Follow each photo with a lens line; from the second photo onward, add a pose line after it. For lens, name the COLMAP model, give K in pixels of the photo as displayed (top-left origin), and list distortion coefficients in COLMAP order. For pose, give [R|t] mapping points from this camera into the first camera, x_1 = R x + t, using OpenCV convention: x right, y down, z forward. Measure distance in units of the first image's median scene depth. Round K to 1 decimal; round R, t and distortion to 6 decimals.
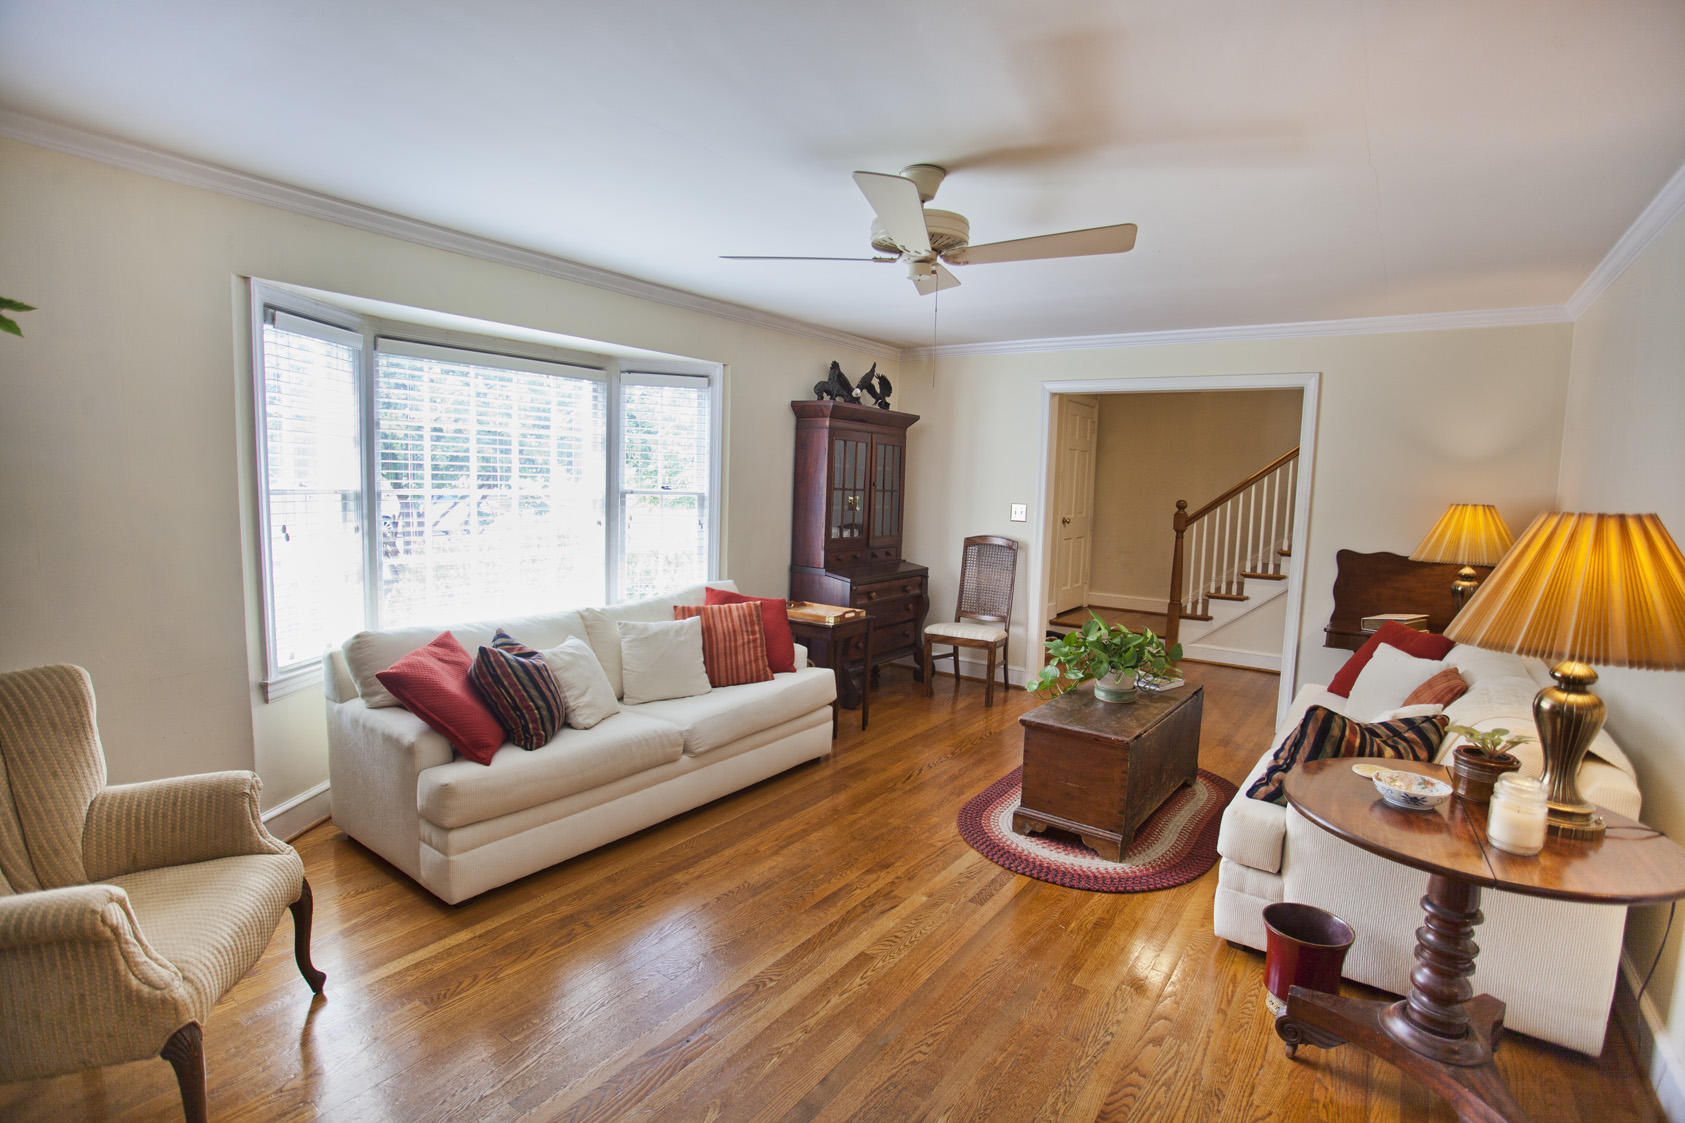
lens RADIAL K [[819.5, 0, 833.9], [0, 819.5, 569.8], [0, 0, 1]] dist [-0.062910, 0.027136]
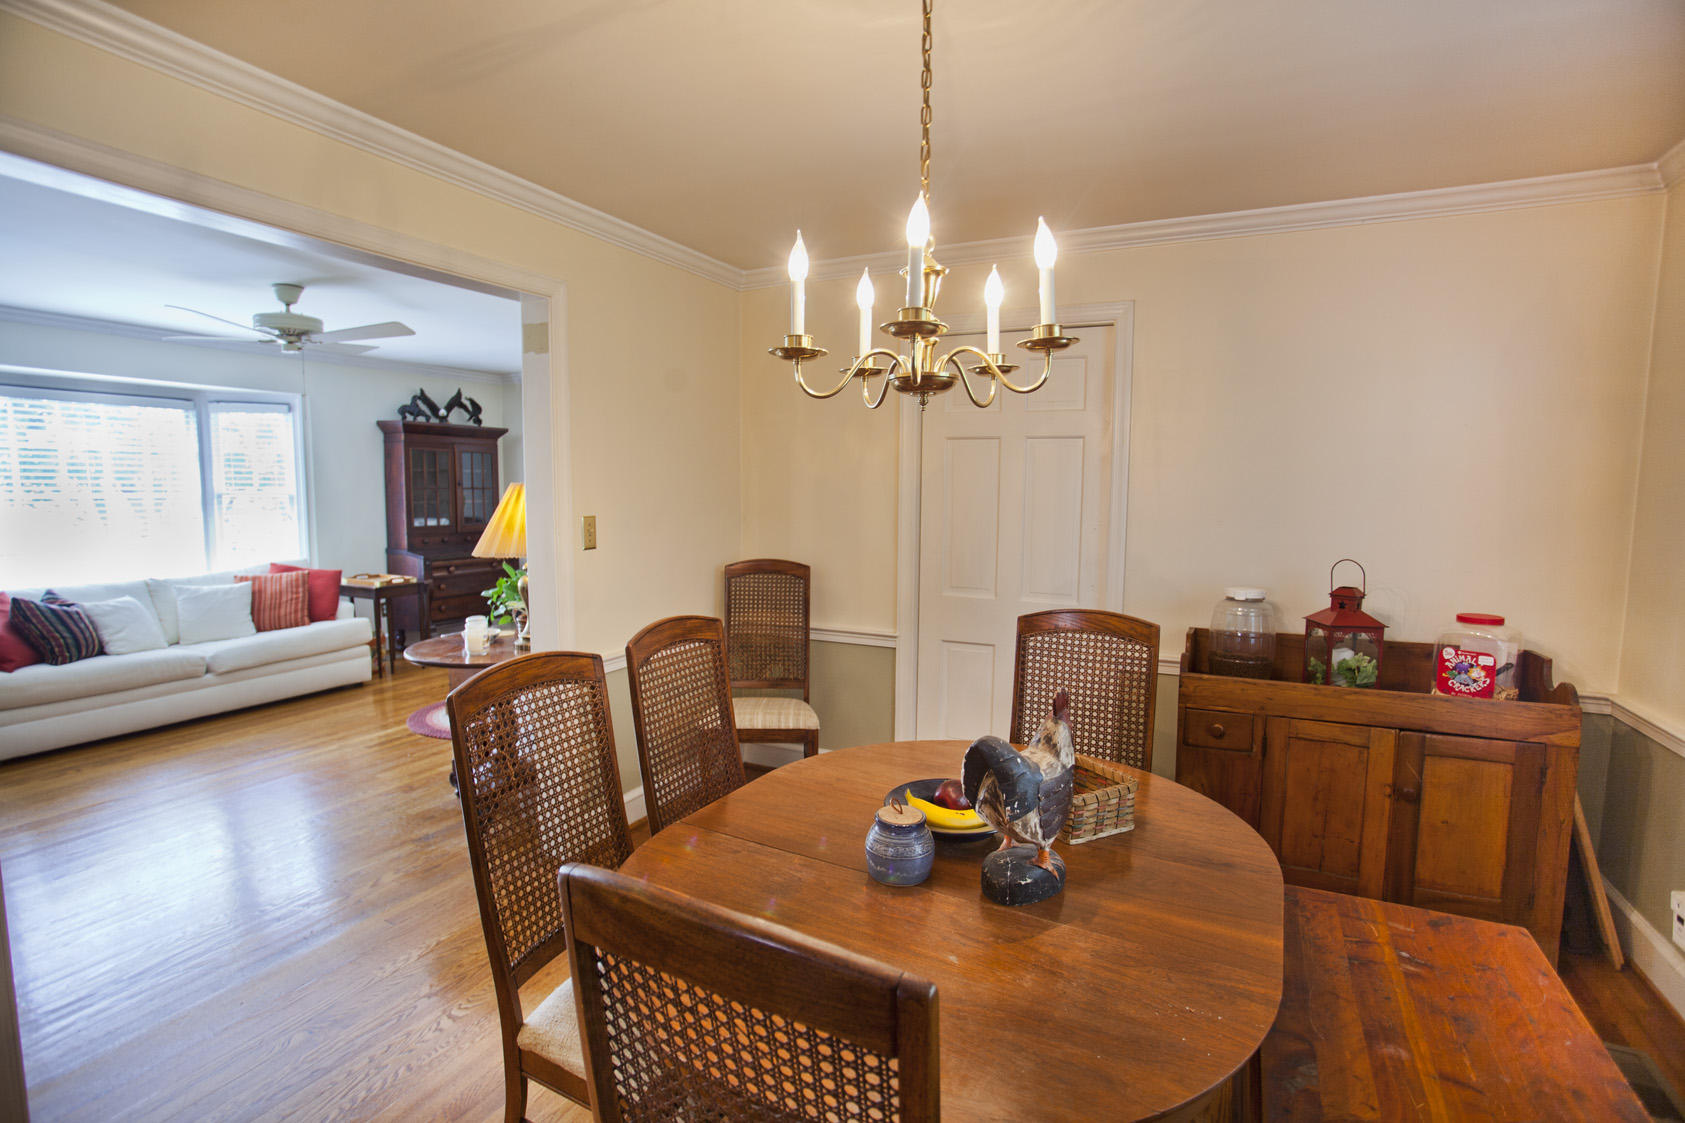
lens RADIAL K [[819.5, 0, 833.9], [0, 819.5, 569.8], [0, 0, 1]] dist [-0.062910, 0.027136]
pose [[0.986480, -0.039437, 0.159063, 0.569475], [0.039800, 0.999207, 0.000904, 0.071577], [-0.158973, 0.005439, 0.987268, -0.464593]]
